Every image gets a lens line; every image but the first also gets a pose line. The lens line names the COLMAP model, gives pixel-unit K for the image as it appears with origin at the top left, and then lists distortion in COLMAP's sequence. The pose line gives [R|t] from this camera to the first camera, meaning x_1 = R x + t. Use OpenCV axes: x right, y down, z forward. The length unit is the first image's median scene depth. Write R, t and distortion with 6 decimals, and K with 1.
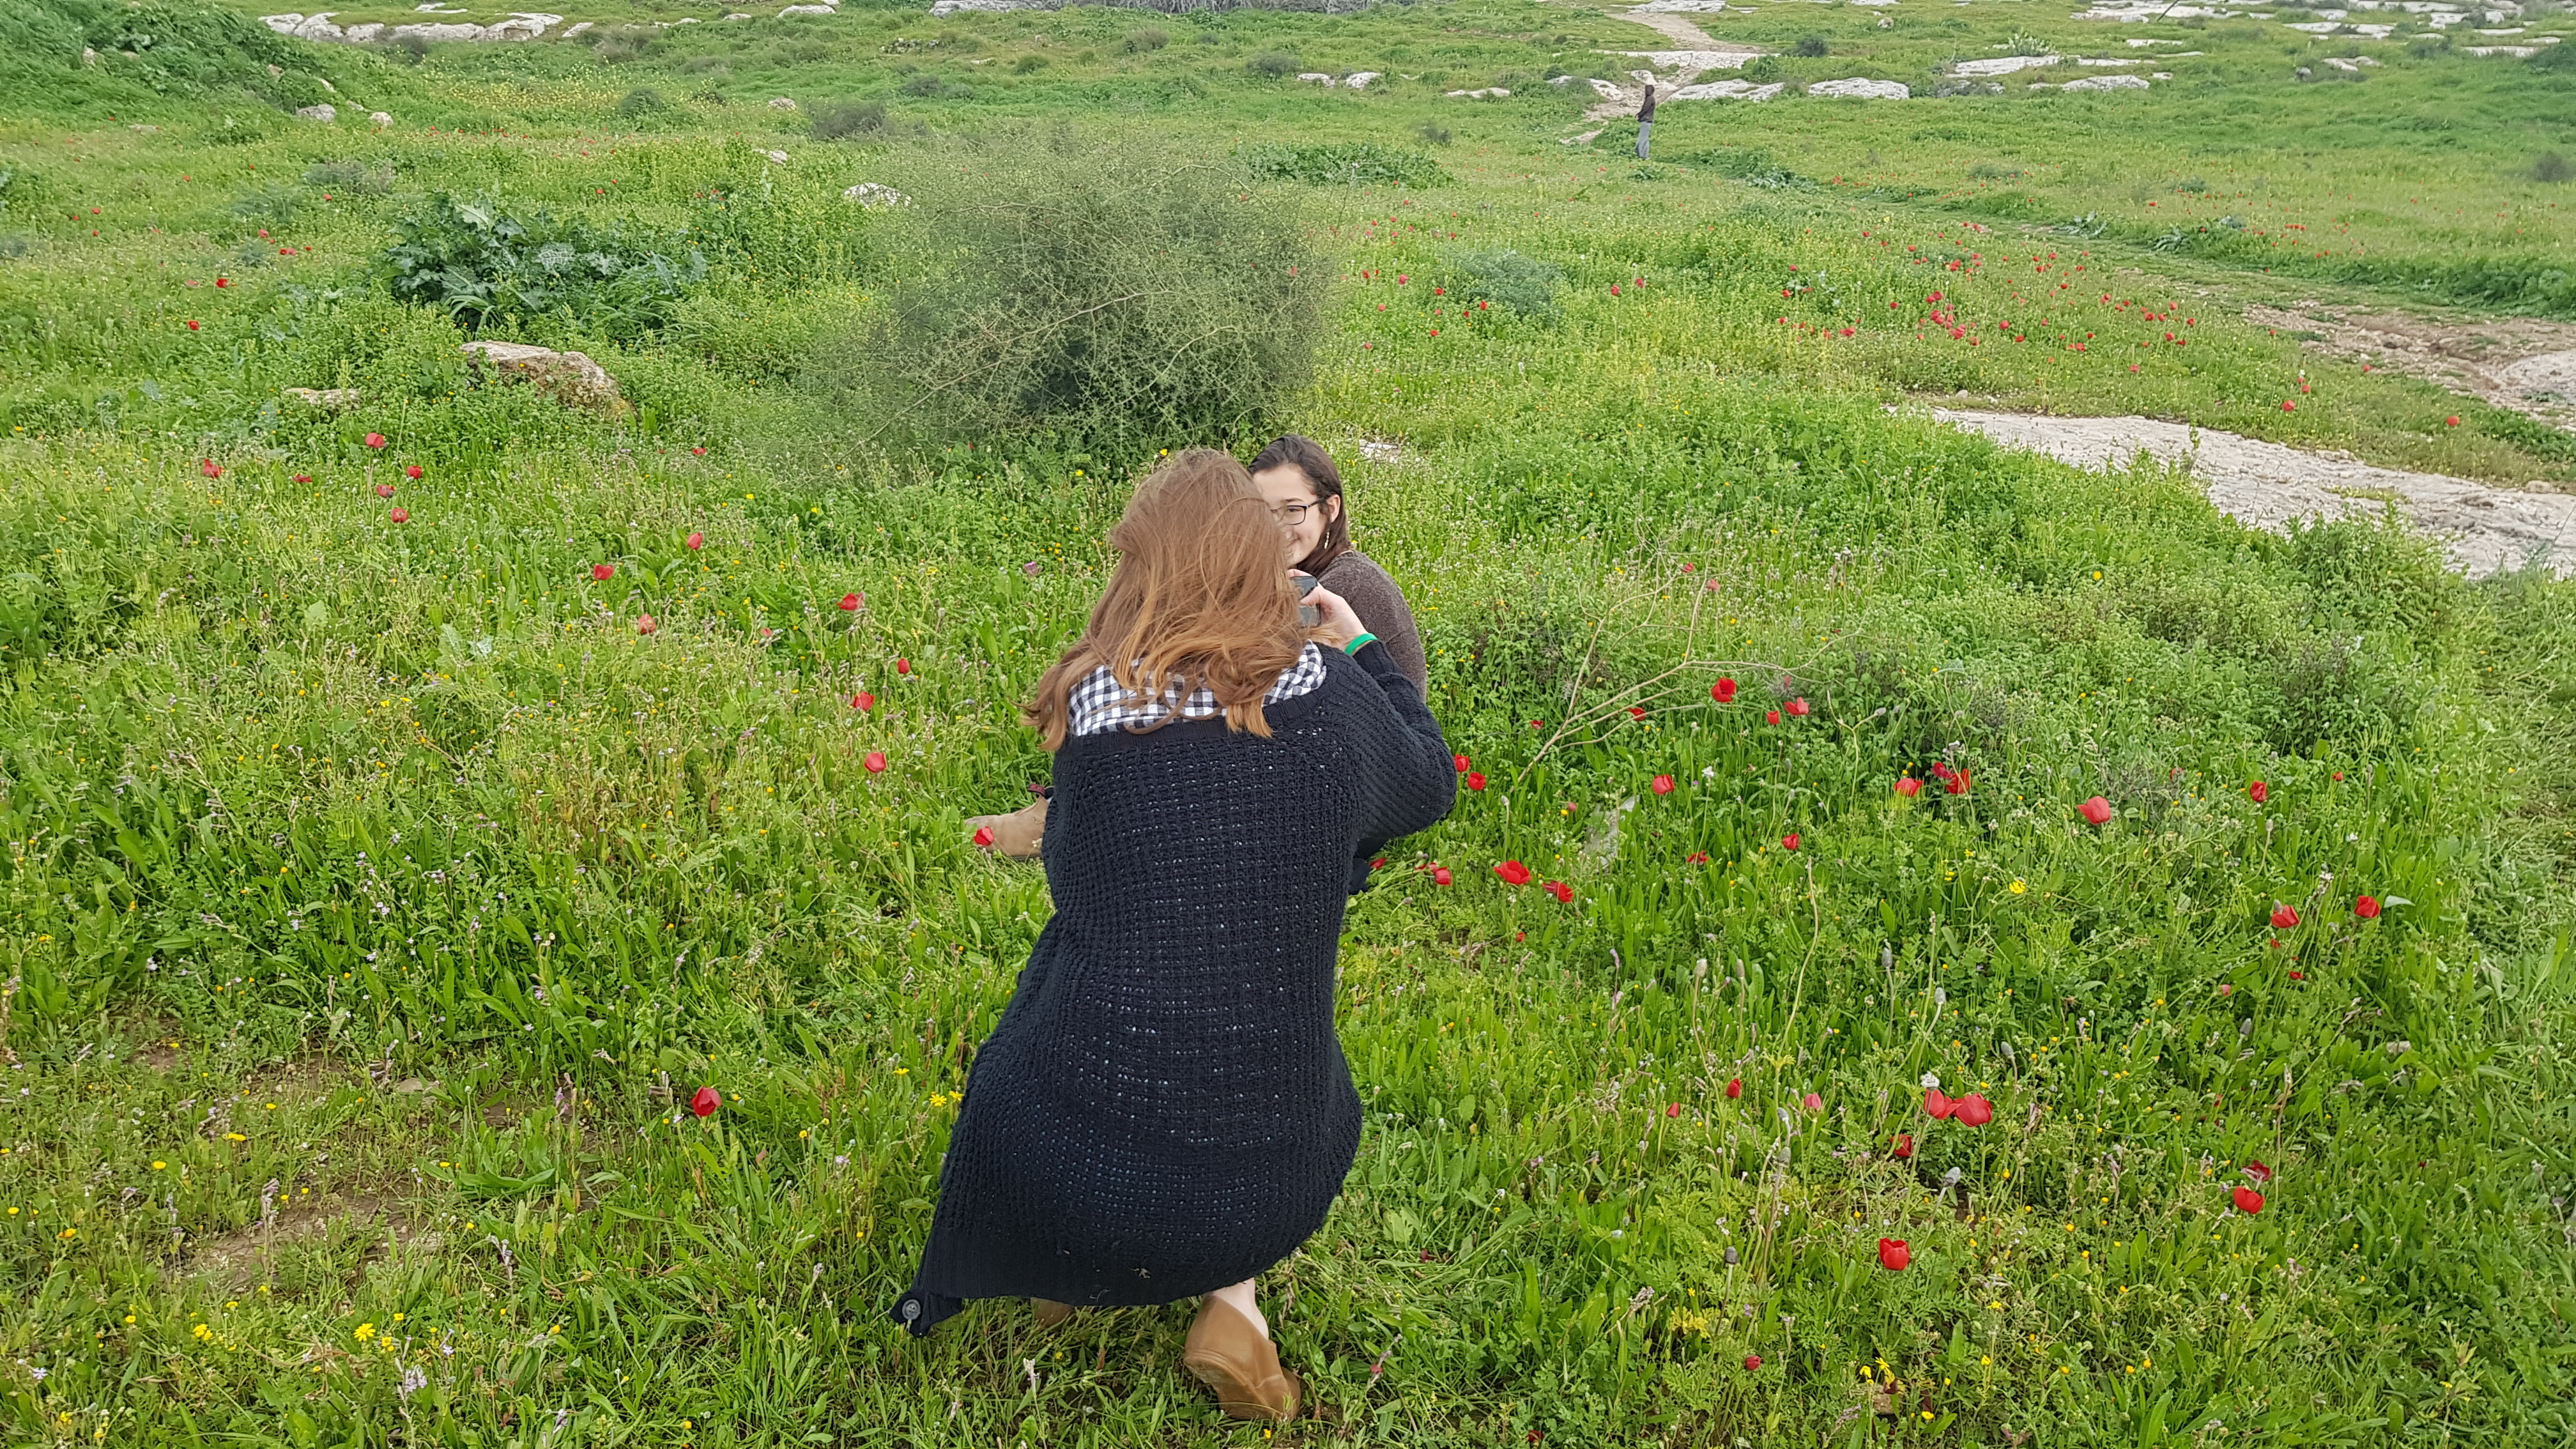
lens RADIAL K [[1989.8, 0, 1288.0], [0, 1989.8, 724.5], [0, 0, 1]] dist [0.076295, -0.117590]
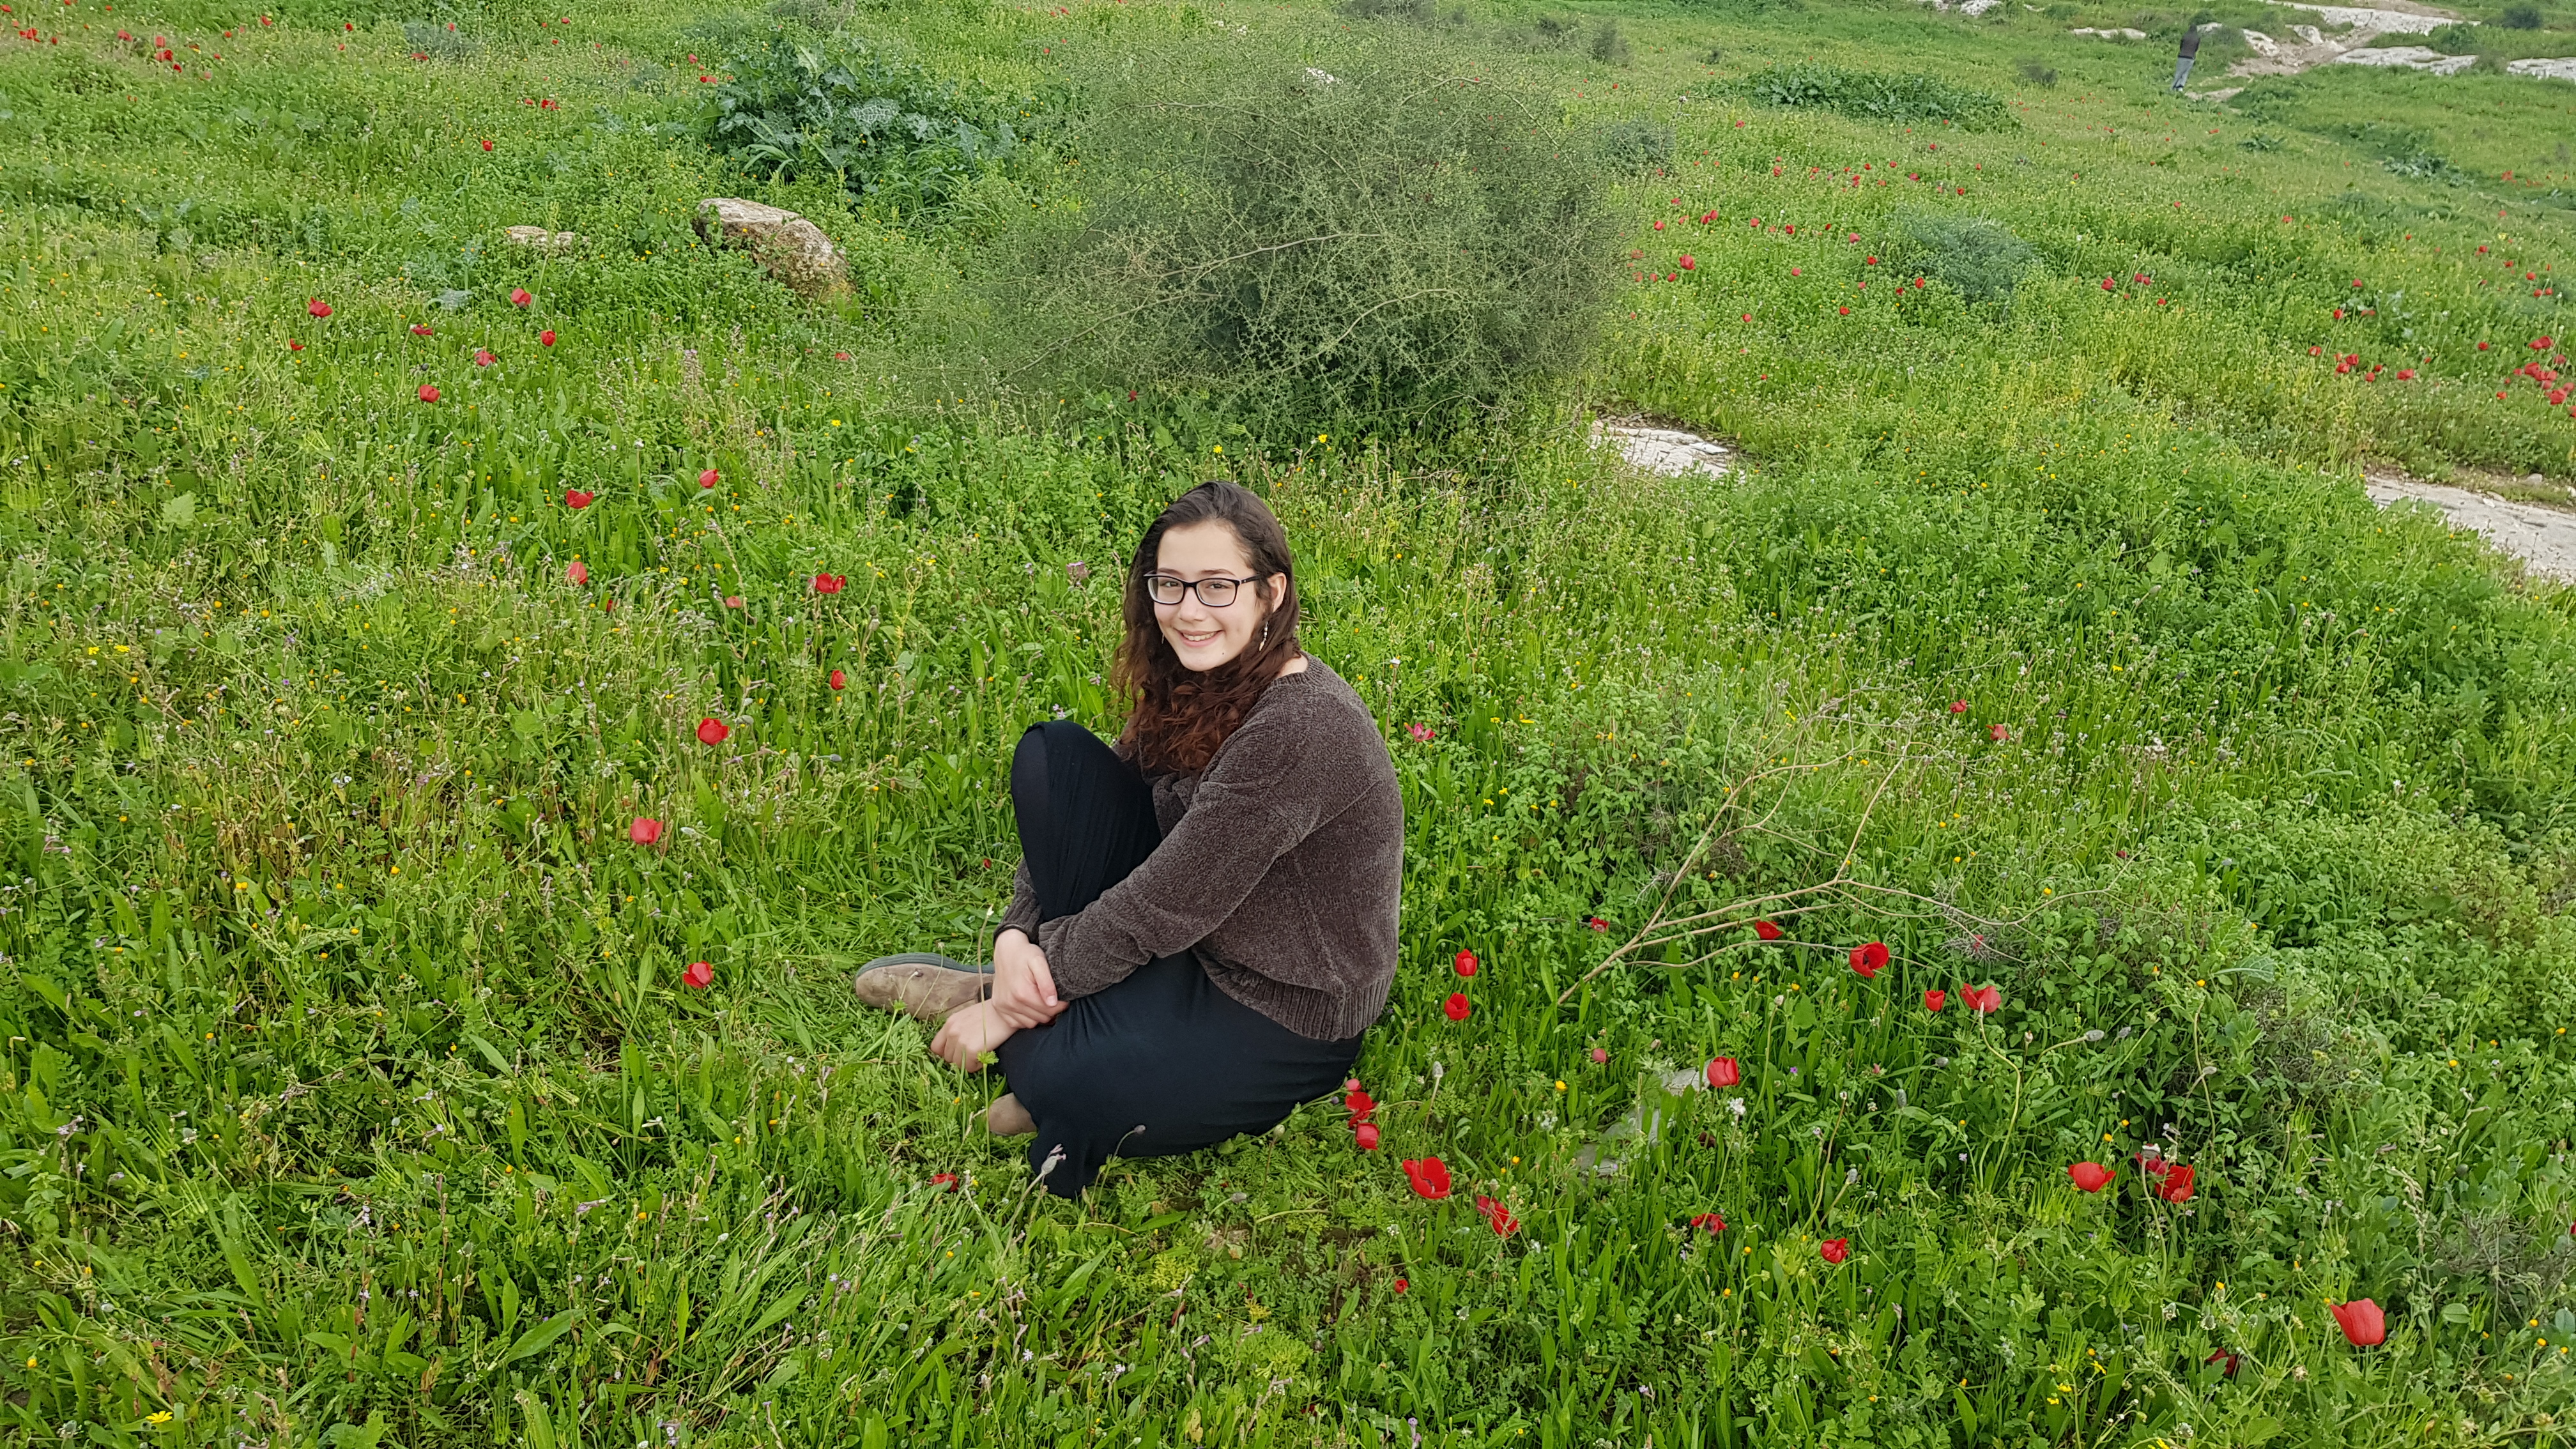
lens RADIAL K [[1989.8, 0, 1288.0], [0, 1989.8, 724.5], [0, 0, 1]] dist [0.076295, -0.117590]
pose [[0.955939, 0.175466, -0.235356, 0.137499], [-0.164443, 0.984187, 0.065833, -0.078207], [0.243186, -0.024230, 0.969677, 0.234183]]
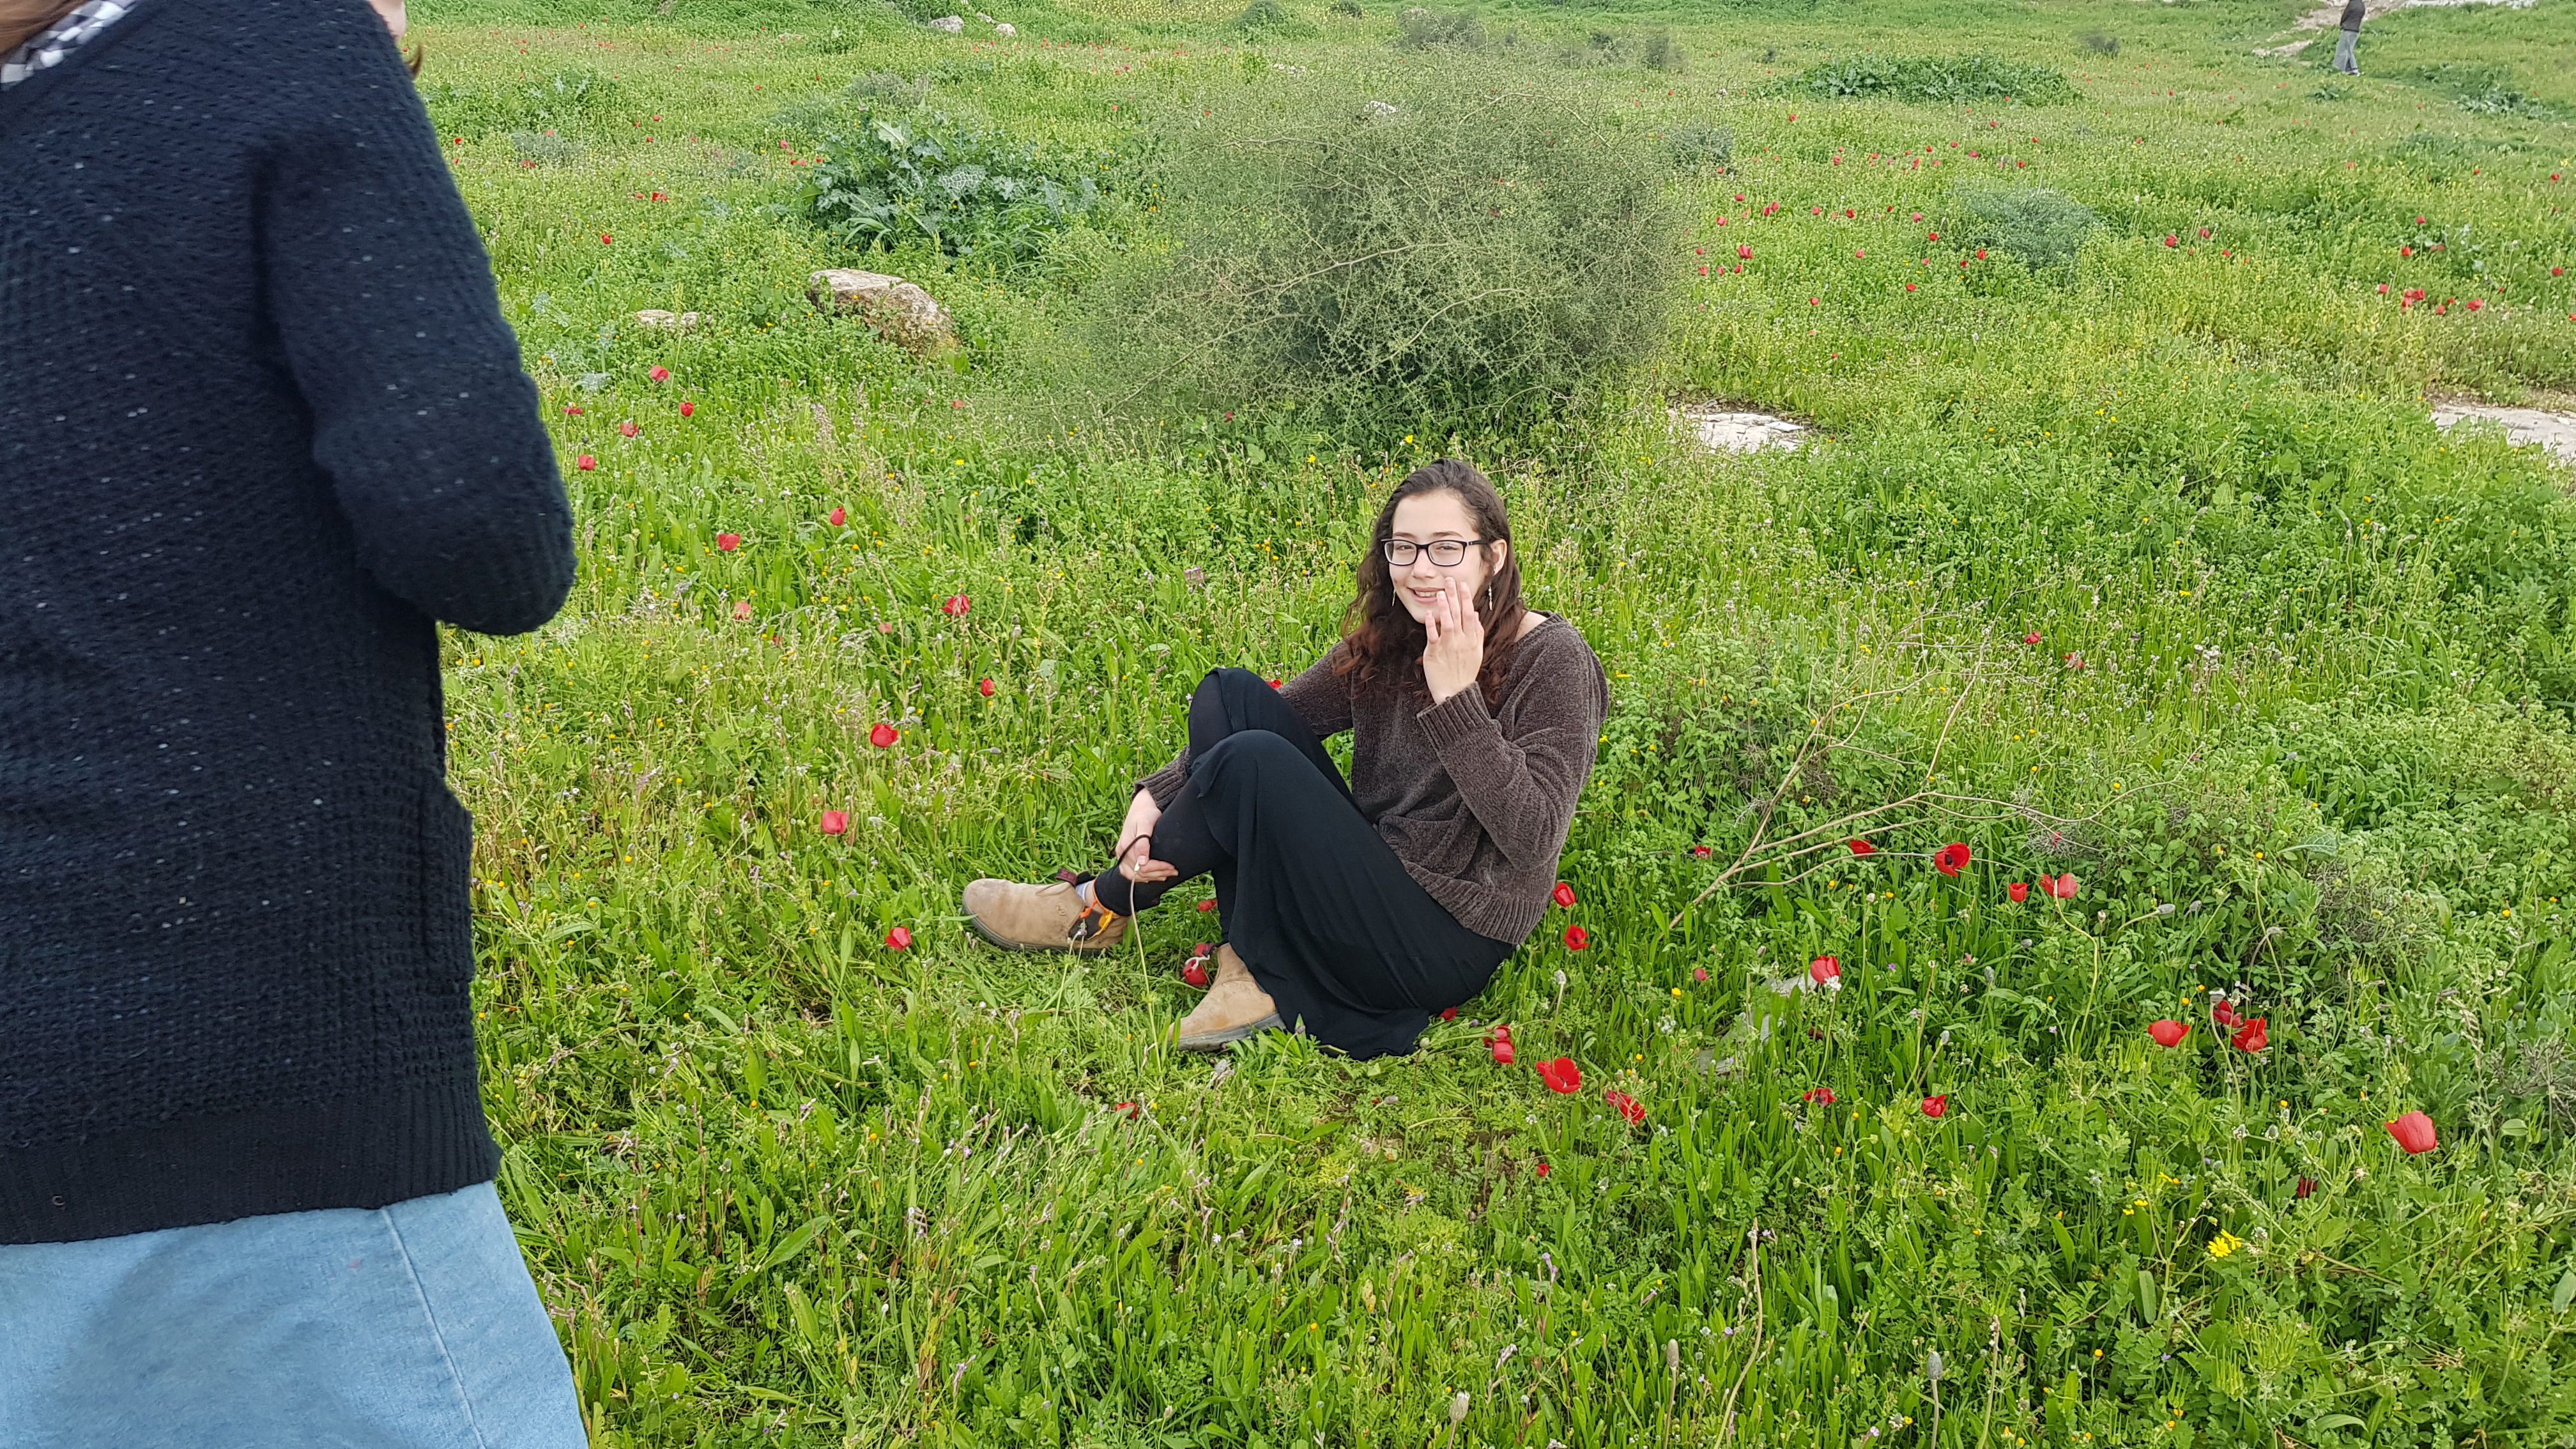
lens RADIAL K [[1982.6, 0, 1293.8], [0, 1982.6, 729.2], [0, 0, 1]] dist [0.081122, -0.121645]
pose [[0.953201, 0.102928, -0.284277, 0.149137], [-0.090246, 0.994264, 0.057394, -0.061049], [0.288554, -0.029054, 0.957023, 0.181667]]
